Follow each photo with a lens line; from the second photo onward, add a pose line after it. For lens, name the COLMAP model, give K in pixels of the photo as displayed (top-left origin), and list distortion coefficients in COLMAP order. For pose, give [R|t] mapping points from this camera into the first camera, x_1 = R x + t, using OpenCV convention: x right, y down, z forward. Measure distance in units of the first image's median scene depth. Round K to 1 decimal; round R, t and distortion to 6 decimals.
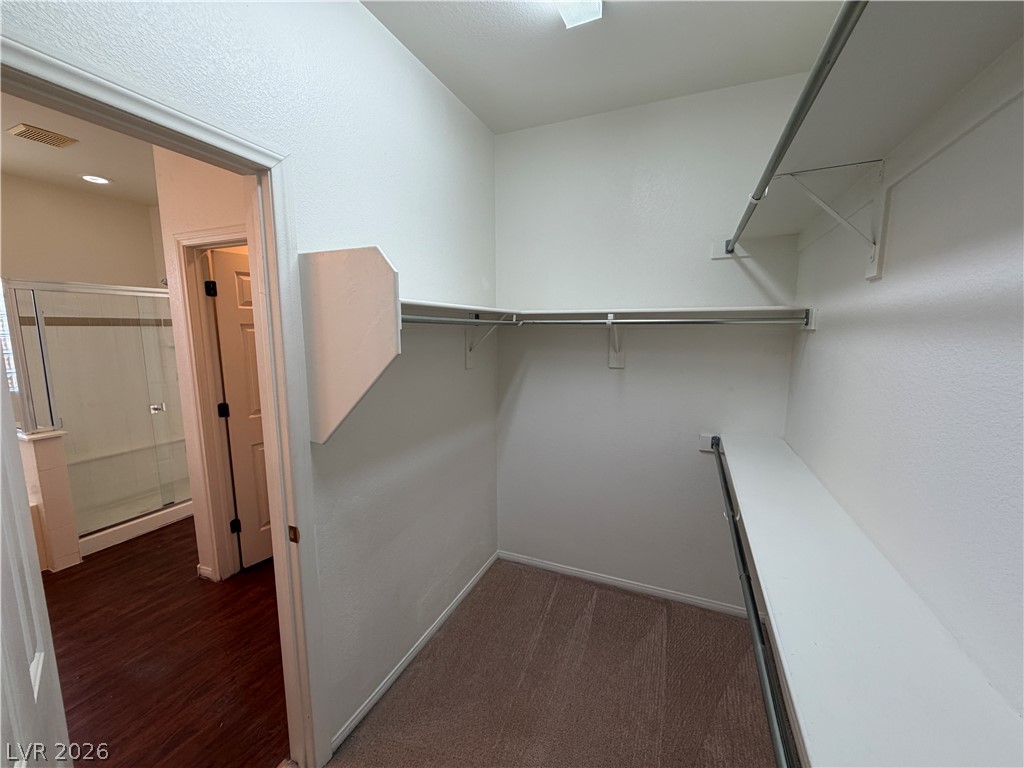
lens RADIAL K [[407.1, 0, 508.6], [0, 407.1, 384.1], [0, 0, 1]] dist [0.000064, 0.000223]
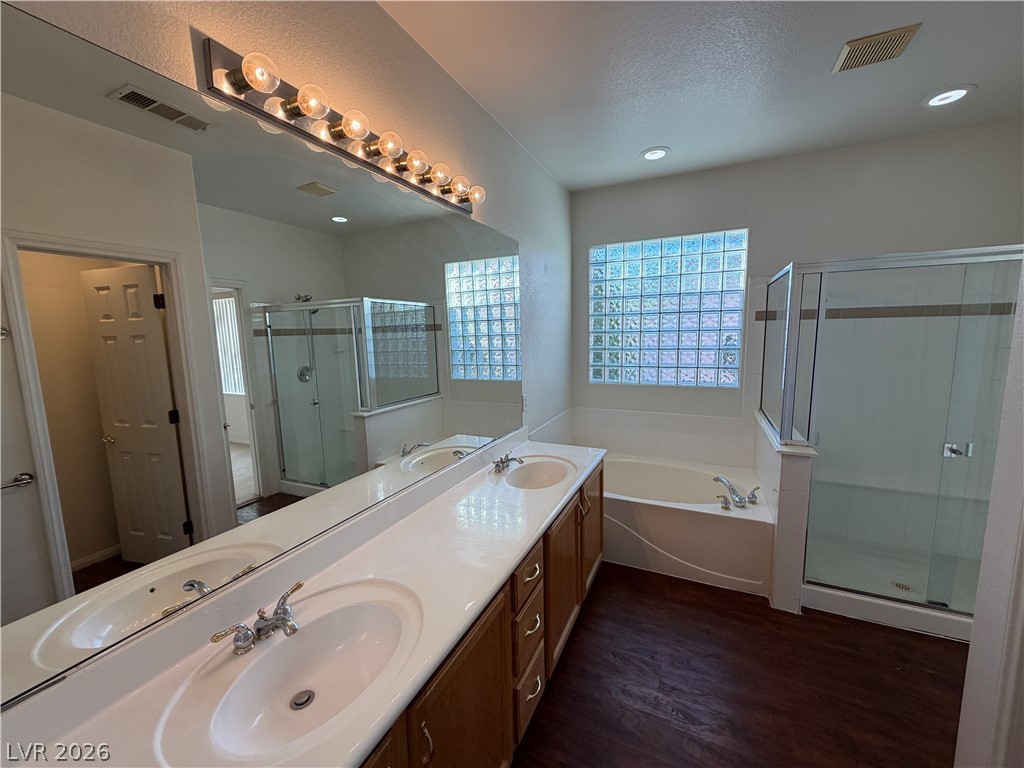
lens RADIAL K [[407.1, 0, 508.9], [0, 407.1, 379.6], [0, 0, 1]] dist [0.000064, 0.000223]
pose [[-0.036618, 0.130620, -0.990756, -0.284430], [-0.112748, 0.984551, 0.133969, -0.058177], [0.992949, 0.116611, -0.021325, 0.383485]]
